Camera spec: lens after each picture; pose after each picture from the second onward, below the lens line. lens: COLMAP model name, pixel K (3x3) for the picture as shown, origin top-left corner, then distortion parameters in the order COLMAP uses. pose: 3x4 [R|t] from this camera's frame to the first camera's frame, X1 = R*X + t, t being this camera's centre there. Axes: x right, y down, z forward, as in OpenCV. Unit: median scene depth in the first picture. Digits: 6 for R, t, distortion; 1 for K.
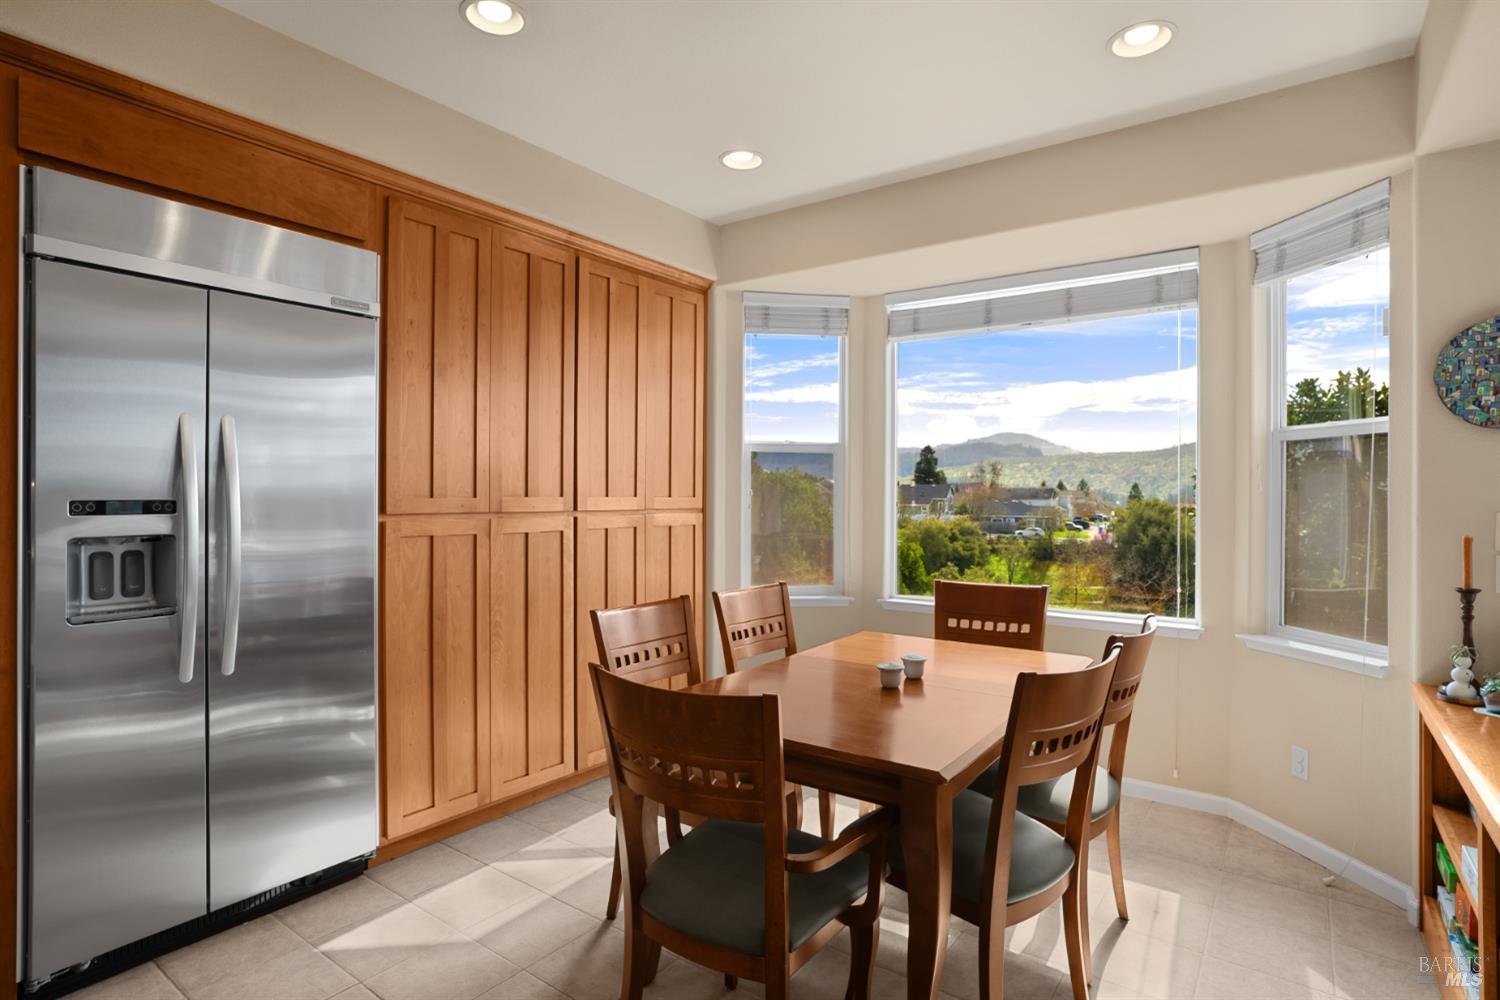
lens RADIAL K [[767.8, 0, 758.4], [0, 767.8, 488.2], [0, 0, 1]] dist [-0.017398, 0.001763]
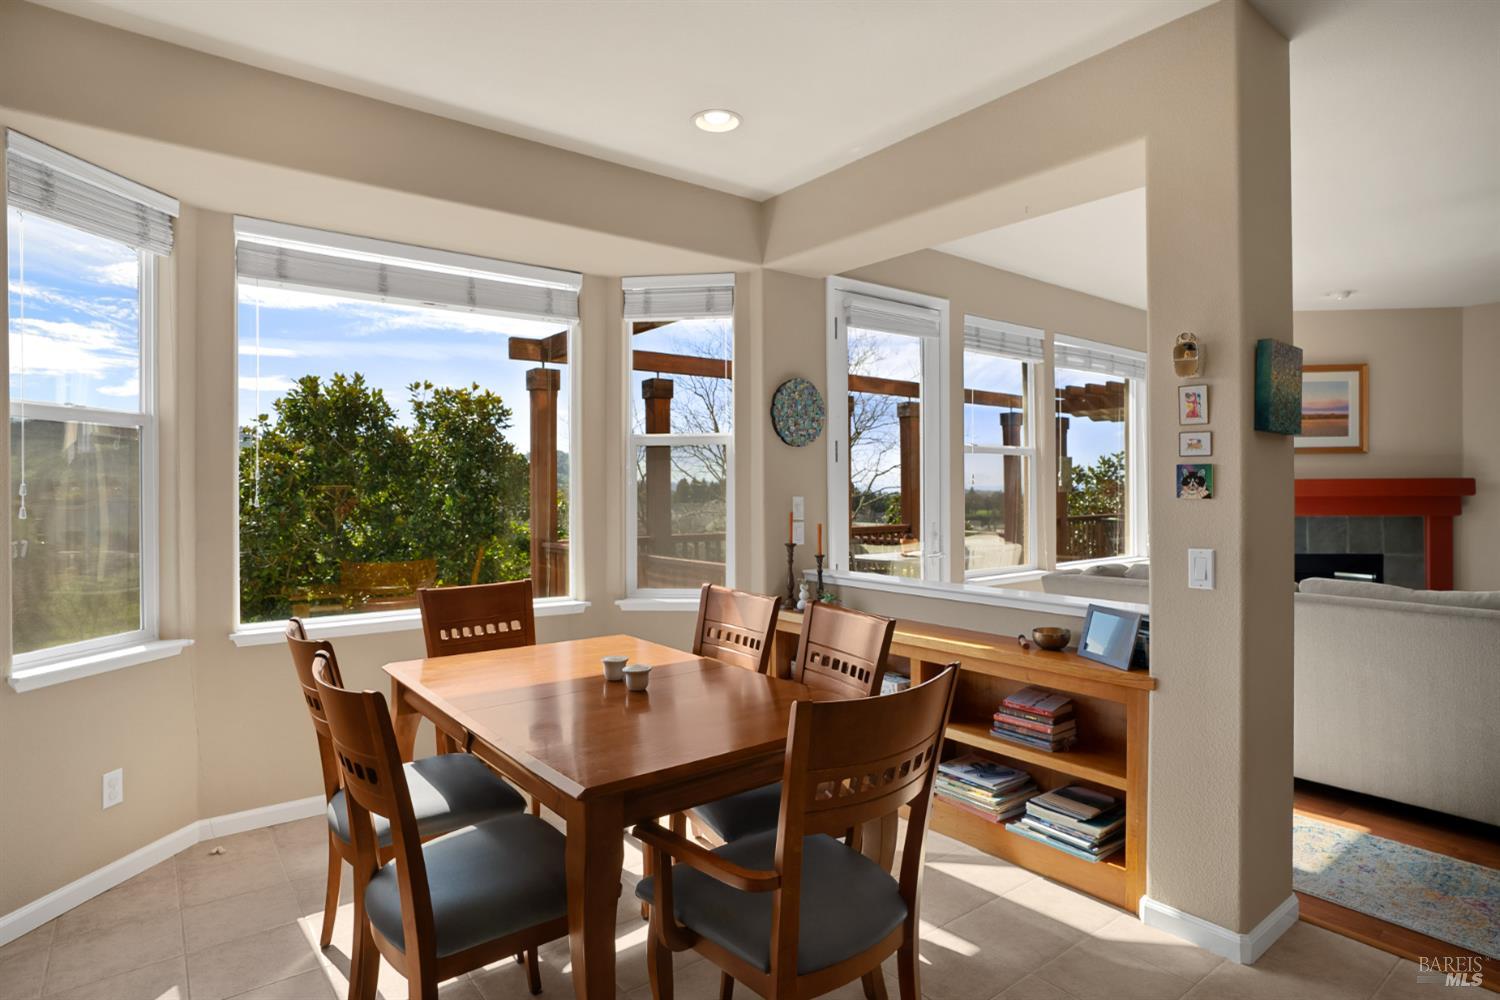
lens RADIAL K [[832.7, 0, 748.0], [0, 832.7, 492.3], [0, 0, 1]] dist [-0.031853, 0.004571]
pose [[0.280164, -0.011853, 0.959879, -0.559525], [0.001648, 0.999928, 0.011866, 0.000787], [-0.959951, -0.001742, 0.280163, 0.398691]]
